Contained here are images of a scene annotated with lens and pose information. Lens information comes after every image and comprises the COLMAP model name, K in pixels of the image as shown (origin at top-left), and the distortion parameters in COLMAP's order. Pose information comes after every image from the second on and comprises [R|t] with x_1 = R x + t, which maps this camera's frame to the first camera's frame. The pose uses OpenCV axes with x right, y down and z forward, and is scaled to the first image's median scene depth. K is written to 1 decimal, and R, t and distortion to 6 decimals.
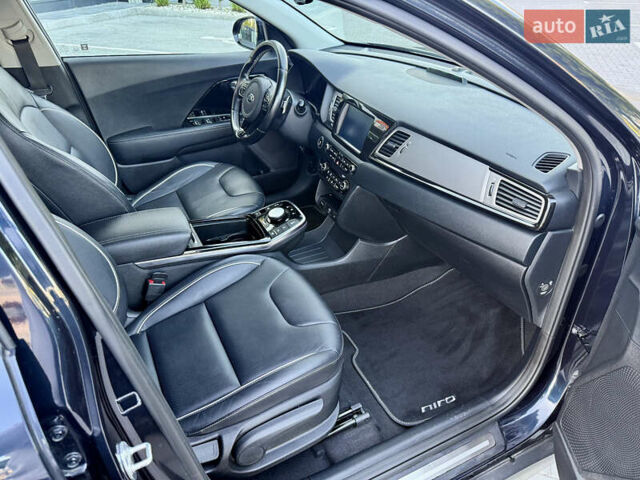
lens RADIAL K [[440.5, 0, 320.0], [0, 440.5, 240.0], [0, 0, 1]] dist [0.079355, -0.096762]
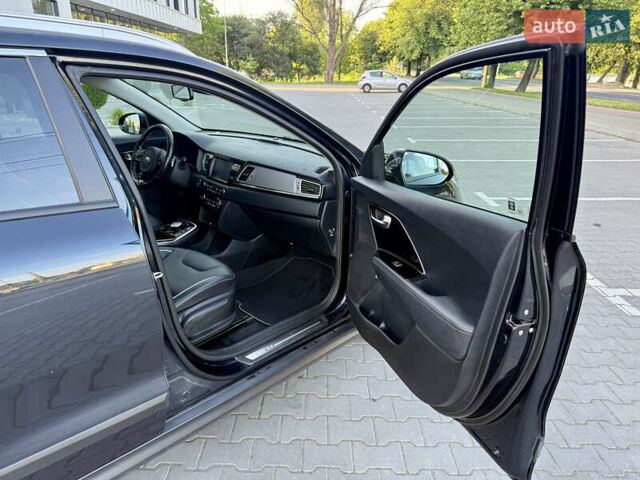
lens RADIAL K [[458.6, 0, 320.0], [0, 458.6, 240.0], [0, 0, 1]] dist [0.027843, -0.054009]
pose [[0.937984, -0.091270, 0.334449, -0.159822], [0.162093, 0.968238, -0.190370, 0.355039], [-0.306451, 0.232776, 0.922986, -0.592135]]
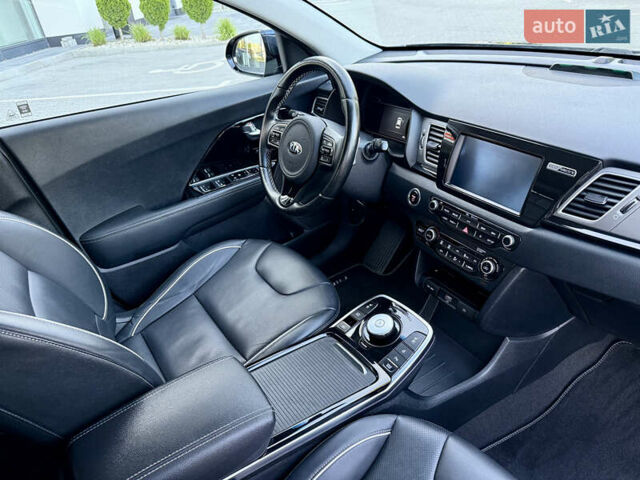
lens RADIAL K [[440.5, 0, 320.0], [0, 440.5, 240.0], [0, 0, 1]] dist [0.079355, -0.096762]
pose [[0.983529, -0.168594, 0.065175, -0.191822], [0.170210, 0.985203, -0.020063, -0.170945], [-0.060828, 0.030826, 0.997672, 0.357256]]
